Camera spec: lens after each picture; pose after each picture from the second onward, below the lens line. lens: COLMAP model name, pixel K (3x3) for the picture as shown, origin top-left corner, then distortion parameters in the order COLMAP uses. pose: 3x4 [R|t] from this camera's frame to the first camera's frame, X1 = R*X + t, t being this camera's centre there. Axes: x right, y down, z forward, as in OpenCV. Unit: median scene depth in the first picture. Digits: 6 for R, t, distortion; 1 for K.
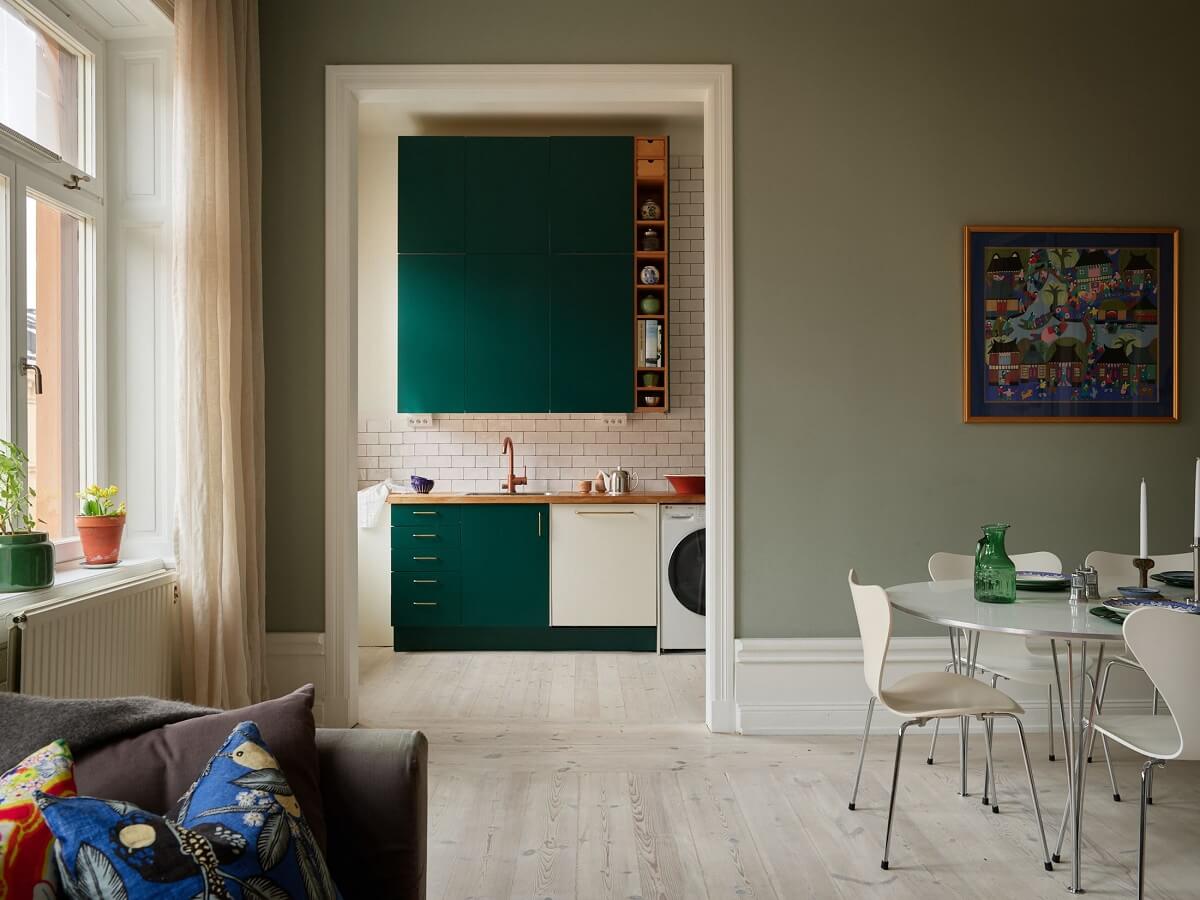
lens RADIAL K [[1047.1, 0, 600.0], [0, 1047.1, 450.0], [0, 0, 1]] dist [-0.026836, 0.005376]
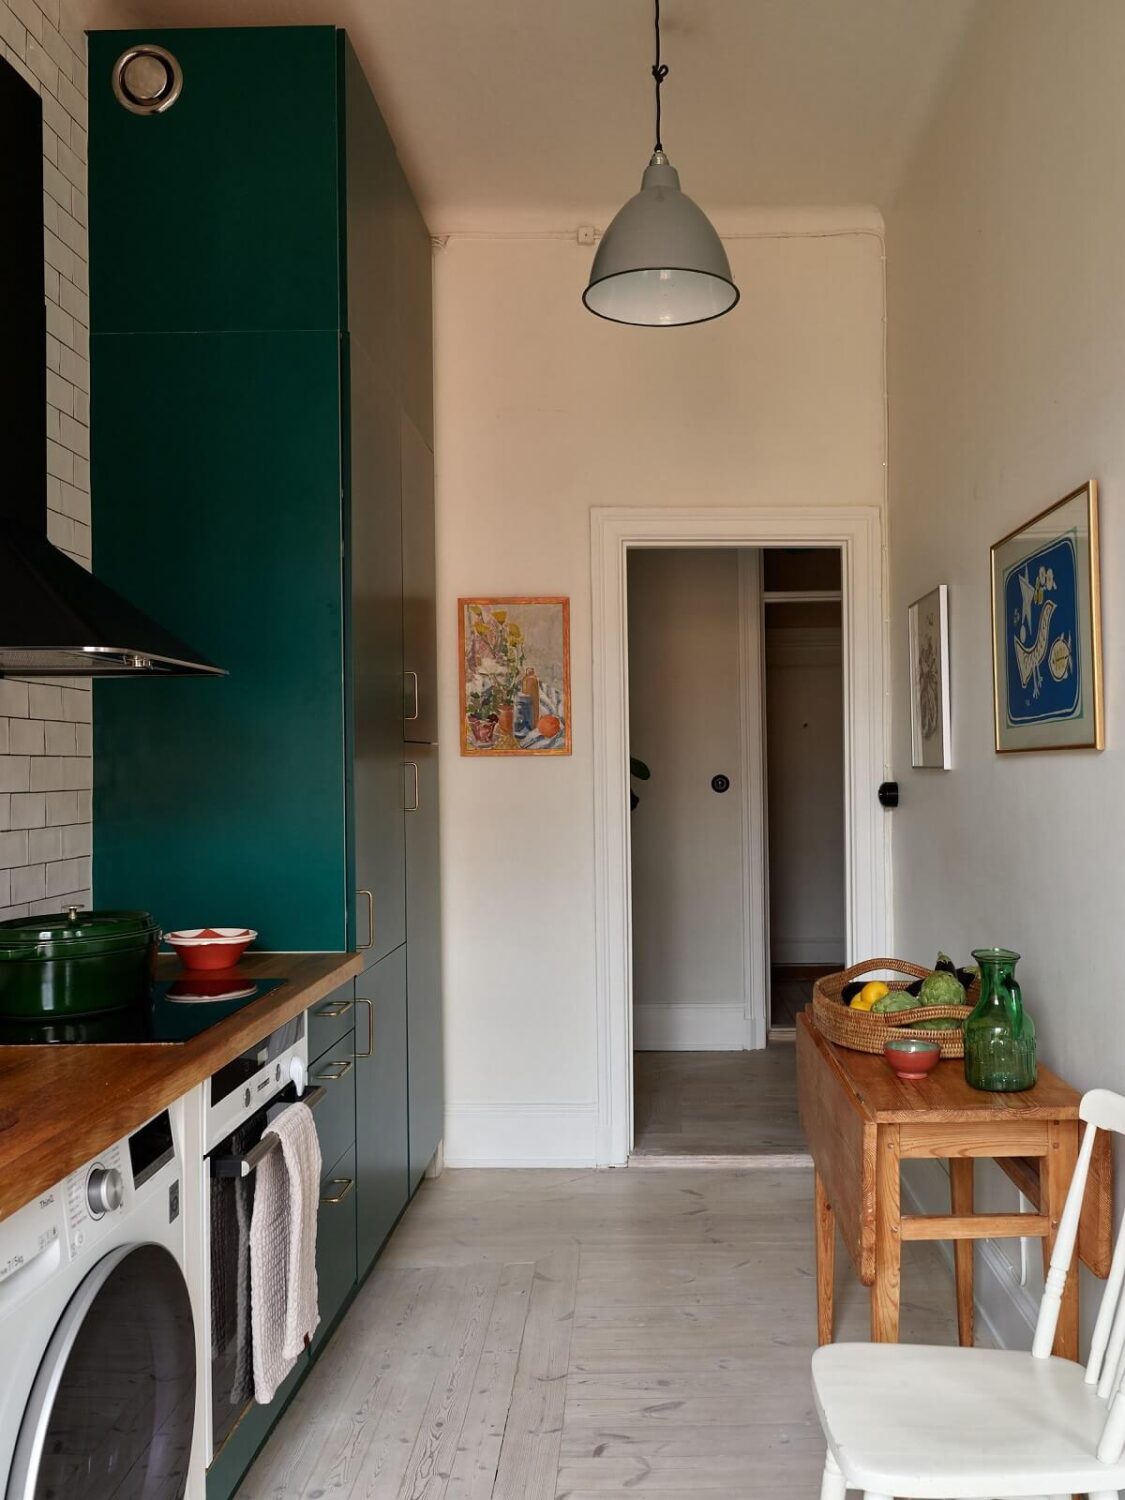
lens RADIAL K [[1308.8, 0, 700.2], [0, 1308.8, 748.2], [0, 0, 1]] dist [-0.026836, 0.005376]
pose [[-0.018997, 0.017321, 0.999669, -0.156542], [0.010362, 0.999800, -0.017126, -0.024073], [-0.999766, 0.010033, -0.019173, 0.847030]]
